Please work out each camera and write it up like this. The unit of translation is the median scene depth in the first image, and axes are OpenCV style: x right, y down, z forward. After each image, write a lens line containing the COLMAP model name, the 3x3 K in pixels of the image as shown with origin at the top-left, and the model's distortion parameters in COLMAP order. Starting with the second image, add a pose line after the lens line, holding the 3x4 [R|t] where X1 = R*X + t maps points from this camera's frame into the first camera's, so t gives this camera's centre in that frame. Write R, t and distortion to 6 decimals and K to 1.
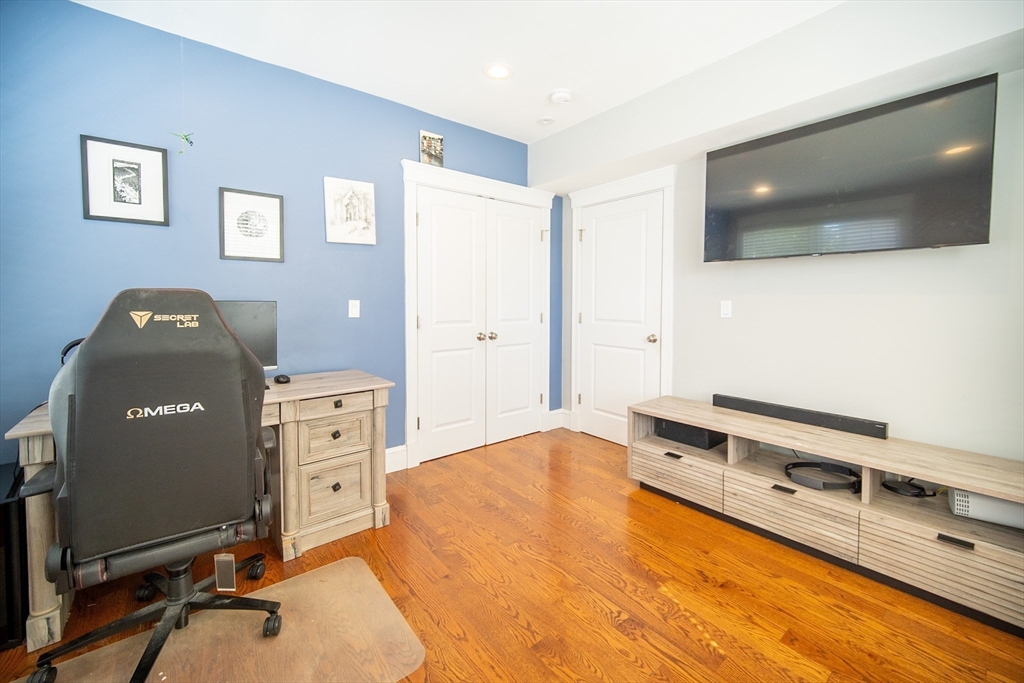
lens RADIAL K [[414.0, 0, 516.1], [0, 414.0, 315.2], [0, 0, 1]] dist [-0.002465, -0.000030]
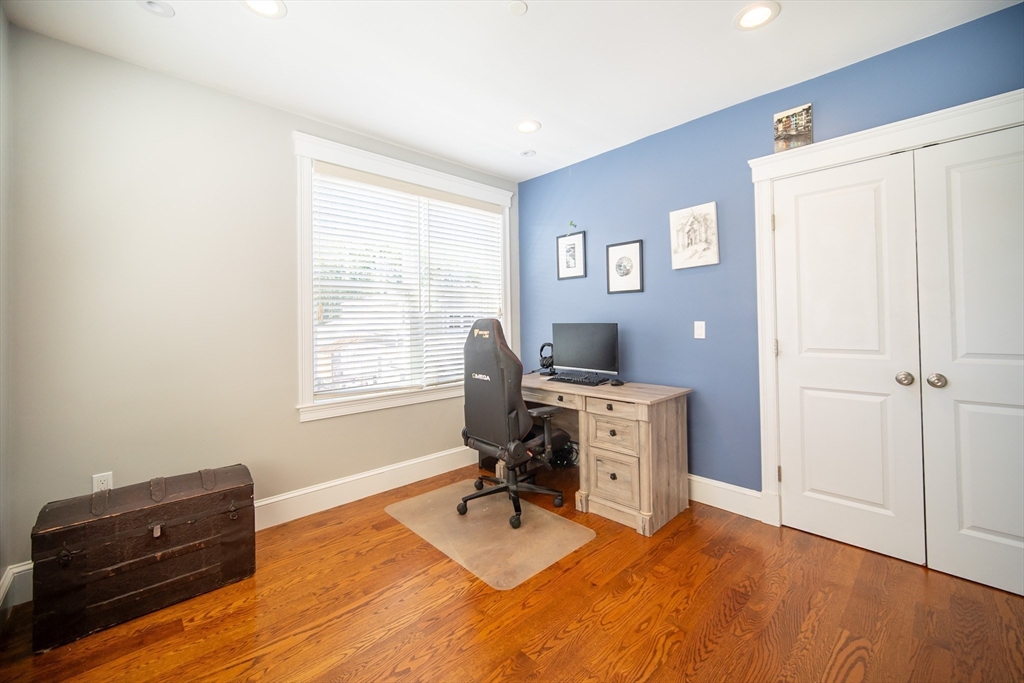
lens RADIAL K [[414.0, 0, 516.1], [0, 414.0, 315.2], [0, 0, 1]] dist [-0.002465, -0.000030]
pose [[0.086280, -0.020589, -0.996058, 0.674962], [-0.023128, 0.999476, -0.022663, -0.020672], [0.996002, 0.024992, 0.085759, 0.532249]]
